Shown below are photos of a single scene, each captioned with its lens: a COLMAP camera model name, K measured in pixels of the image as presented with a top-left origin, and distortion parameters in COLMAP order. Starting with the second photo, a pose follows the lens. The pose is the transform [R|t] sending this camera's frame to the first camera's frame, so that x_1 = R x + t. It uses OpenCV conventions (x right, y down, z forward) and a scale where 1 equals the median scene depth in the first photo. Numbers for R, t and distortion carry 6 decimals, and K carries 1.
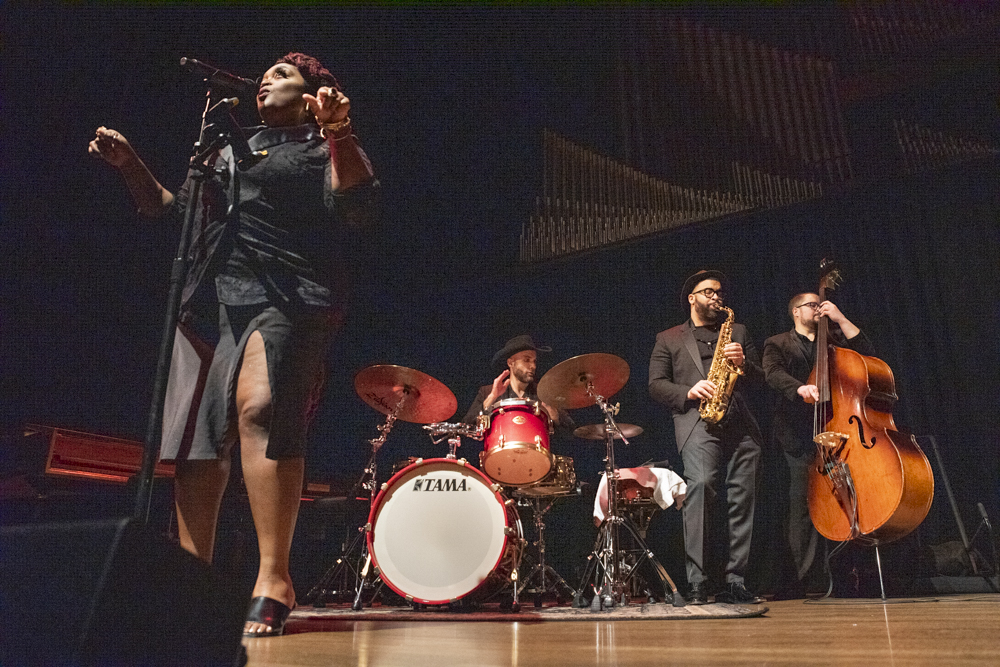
lens RADIAL K [[781.3, 0, 504.3], [0, 781.3, 344.7], [0, 0, 1]] dist [-0.128248, 0.101506]
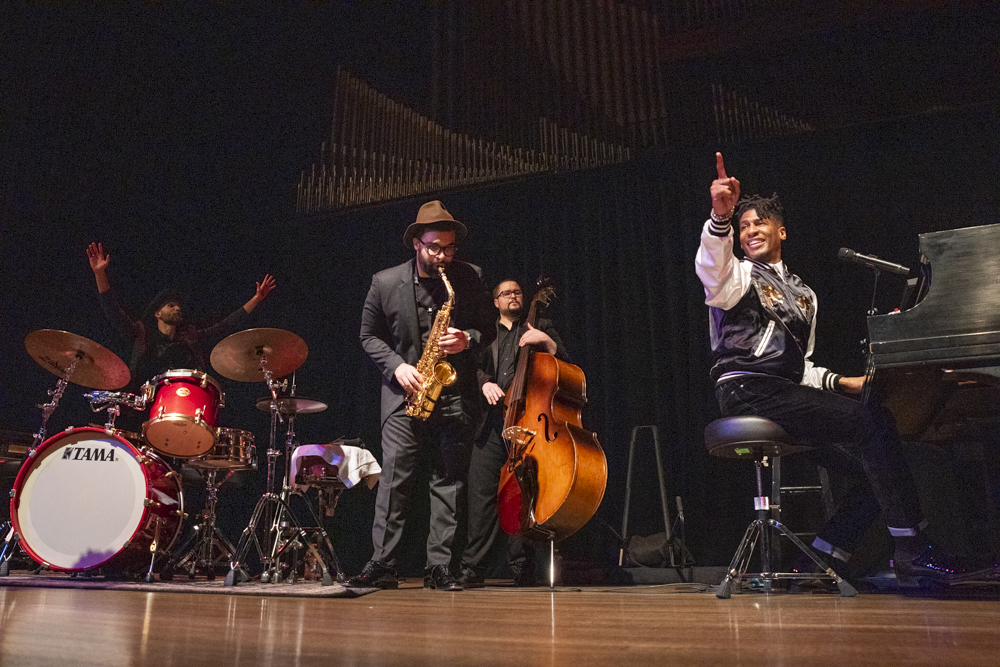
lens RADIAL K [[899.5, 0, 501.3], [0, 899.5, 353.4], [0, 0, 1]] dist [-0.166614, 0.191775]
pose [[0.993634, 0.047927, 0.101952, 0.302994], [-0.055157, 0.996069, 0.069313, -0.051521], [-0.098229, -0.074496, 0.992372, -0.143543]]
